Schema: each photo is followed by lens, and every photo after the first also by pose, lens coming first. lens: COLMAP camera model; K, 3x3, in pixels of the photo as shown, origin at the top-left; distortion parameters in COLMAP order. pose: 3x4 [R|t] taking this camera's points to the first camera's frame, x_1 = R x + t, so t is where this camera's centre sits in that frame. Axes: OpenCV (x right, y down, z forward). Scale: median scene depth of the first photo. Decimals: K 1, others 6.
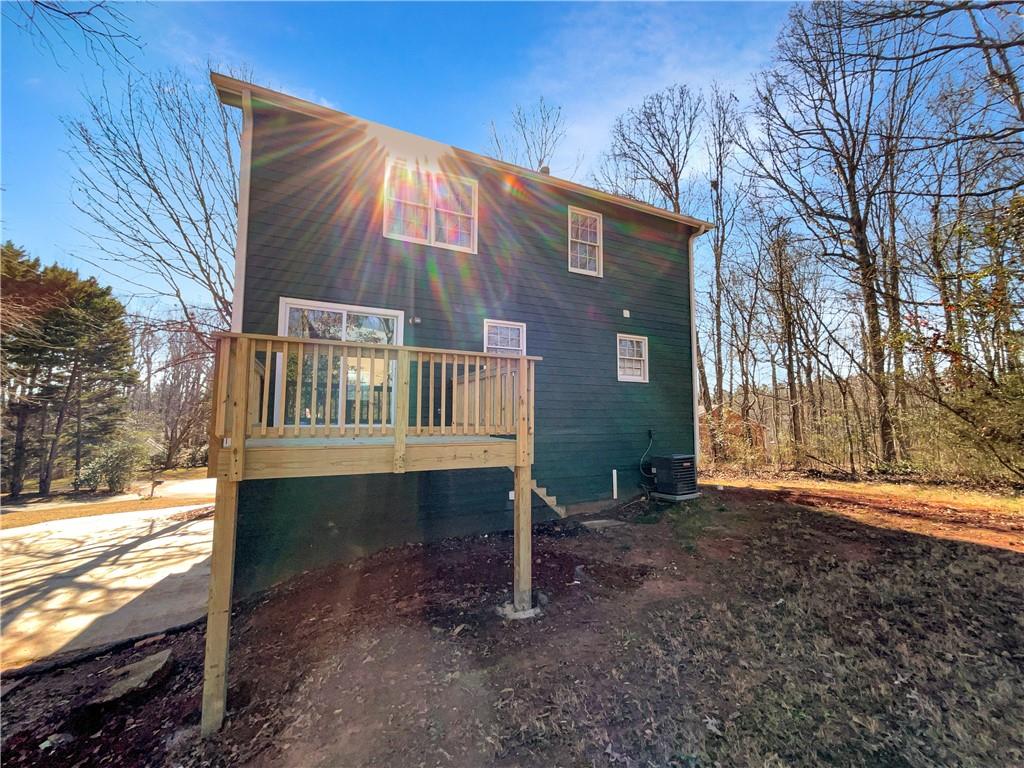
lens RADIAL K [[417.2, 0, 513.6], [0, 417.2, 383.1], [0, 0, 1]] dist [-0.002070, -0.000617]
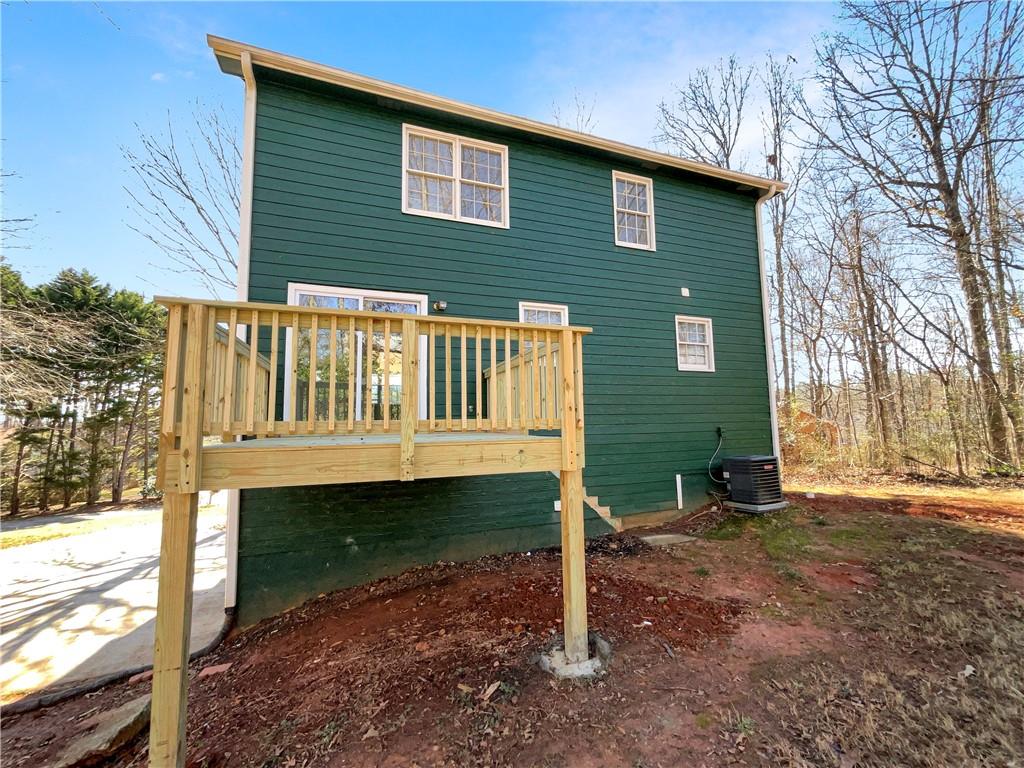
lens RADIAL K [[417.2, 0, 513.6], [0, 417.2, 383.1], [0, 0, 1]] dist [-0.002070, -0.000617]
pose [[0.994472, -0.030686, -0.100418, -0.000486], [0.029171, 0.999438, -0.016526, 0.031975], [0.100868, 0.013506, 0.994808, 0.149278]]
